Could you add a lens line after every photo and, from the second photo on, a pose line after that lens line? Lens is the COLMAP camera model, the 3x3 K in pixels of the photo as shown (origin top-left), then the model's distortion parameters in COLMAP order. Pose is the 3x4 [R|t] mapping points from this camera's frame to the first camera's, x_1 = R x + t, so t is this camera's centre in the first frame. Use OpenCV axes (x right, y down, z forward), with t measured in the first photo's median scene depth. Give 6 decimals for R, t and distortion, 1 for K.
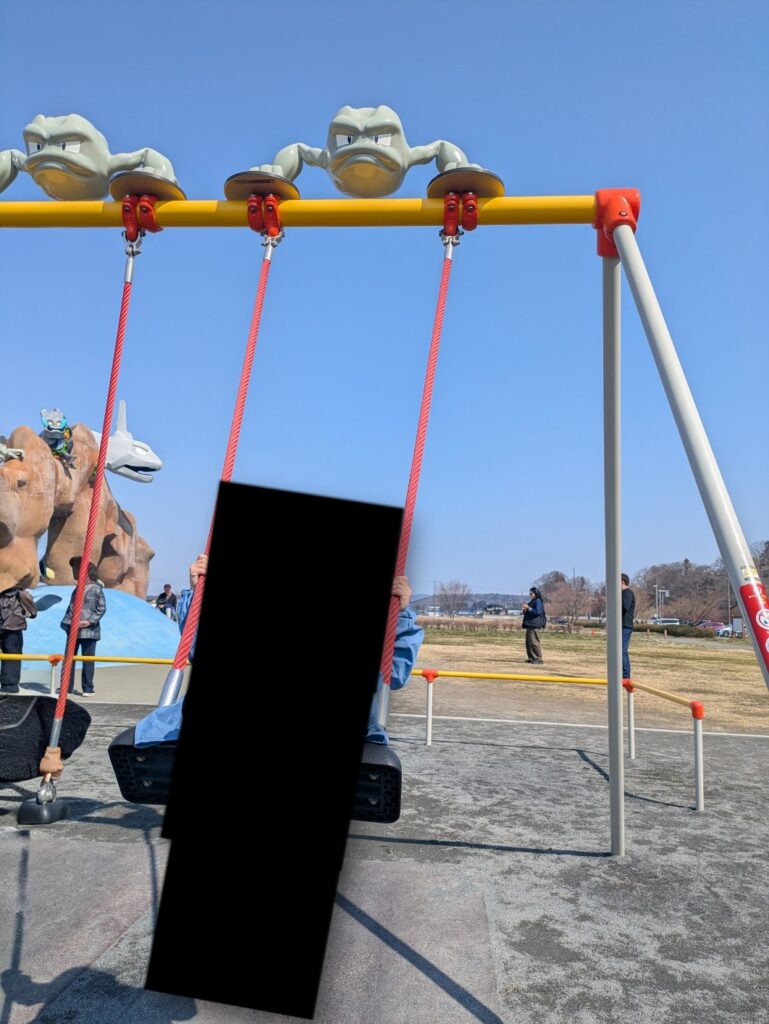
lens RADIAL K [[749.5, 0, 384.5], [0, 749.5, 512.0], [0, 0, 1]] dist [0.012048, 0.009197]
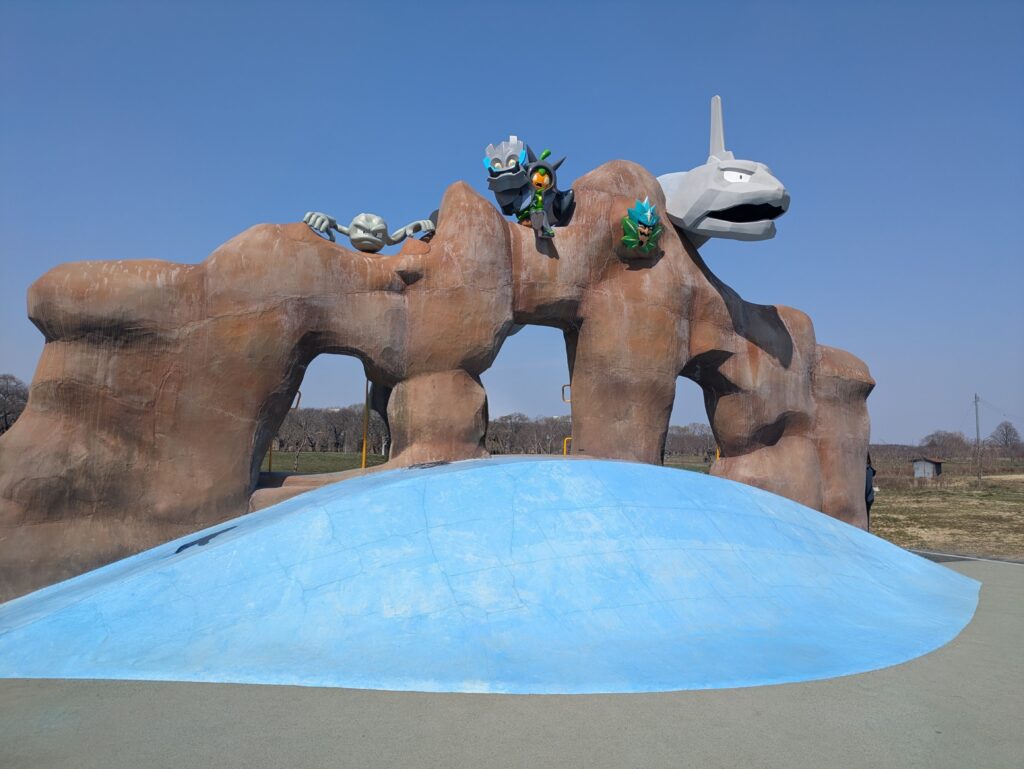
lens RADIAL K [[749.5, 0, 512.0], [0, 749.5, 384.5], [0, 0, 1]] dist [0.012048, 0.009197]
pose [[0.463148, -0.096062, -0.881060, 0.028327], [0.115502, 0.992173, -0.047460, 0.060270], [0.878723, -0.079783, 0.470618, 0.627443]]
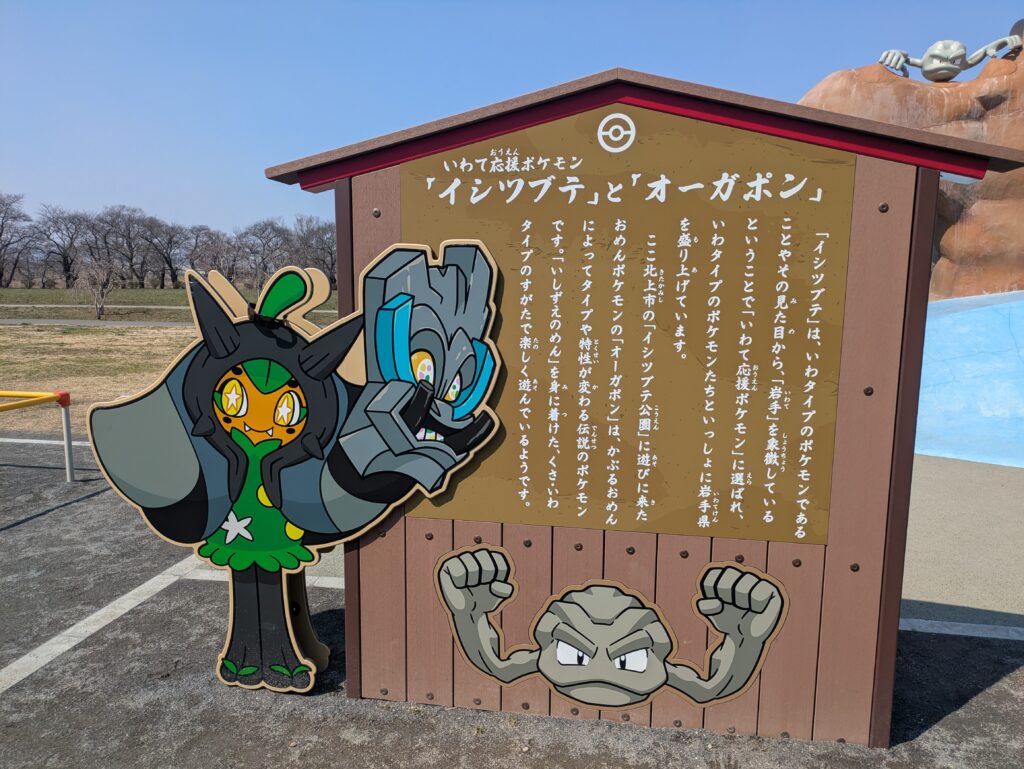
lens RADIAL K [[749.5, 0, 512.0], [0, 749.5, 384.5], [0, 0, 1]] dist [0.012048, 0.009197]
pose [[-0.115013, 0.110518, -0.987197, 0.102589], [0.121960, 0.987844, 0.096382, 0.055932], [0.985849, -0.109313, -0.127093, 0.550487]]
